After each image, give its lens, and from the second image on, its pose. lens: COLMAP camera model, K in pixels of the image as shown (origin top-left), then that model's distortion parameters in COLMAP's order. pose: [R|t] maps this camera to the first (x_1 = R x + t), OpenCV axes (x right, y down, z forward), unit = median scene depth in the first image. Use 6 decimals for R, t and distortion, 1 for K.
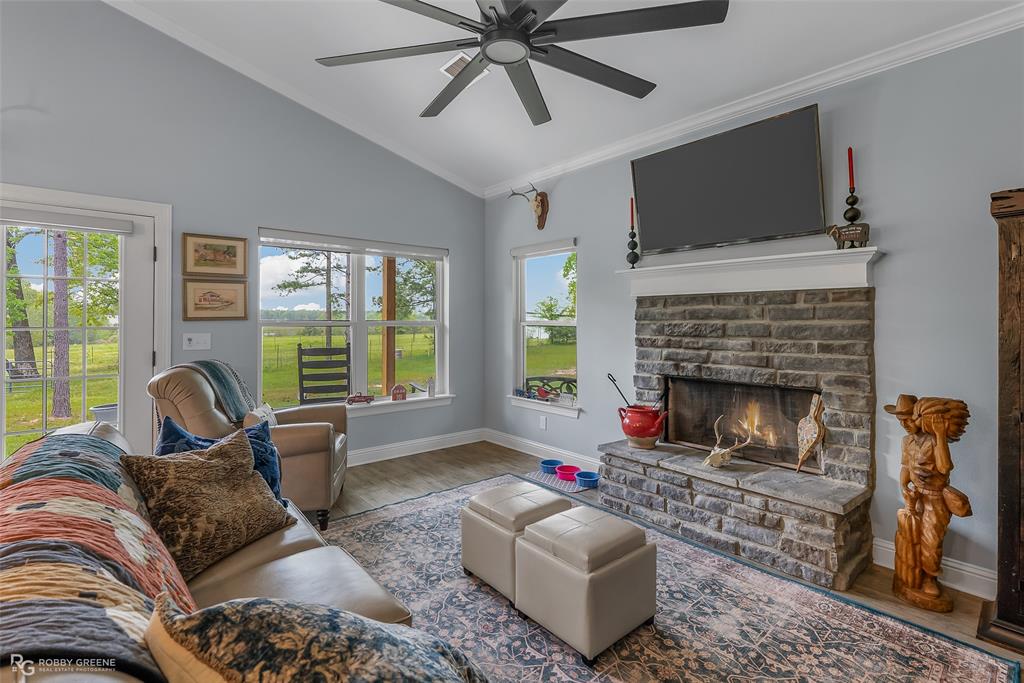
lens RADIAL K [[489.9, 0, 501.5], [0, 489.9, 313.6], [0, 0, 1]] dist [-0.000943, -0.000182]
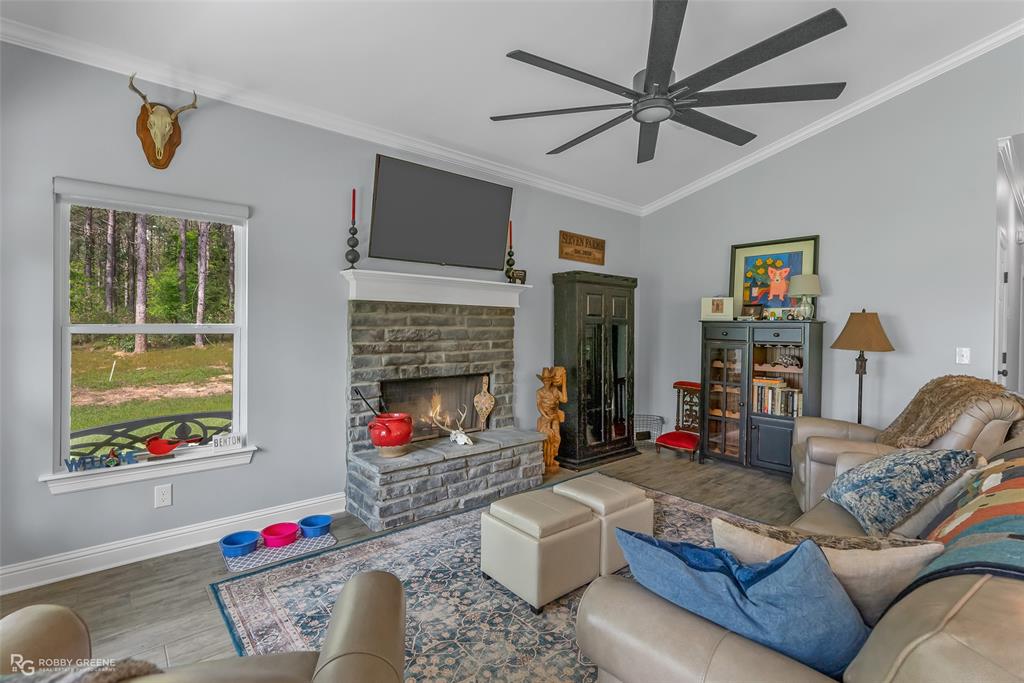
lens RADIAL K [[469.1, 0, 530.8], [0, 469.1, 332.1], [0, 0, 1]] dist [-0.001283, -0.000126]
pose [[-0.031681, -0.007055, 0.999473, -0.694862], [-0.019936, 0.999781, 0.006425, 0.015200], [-0.999299, -0.019722, -0.031814, 0.803176]]
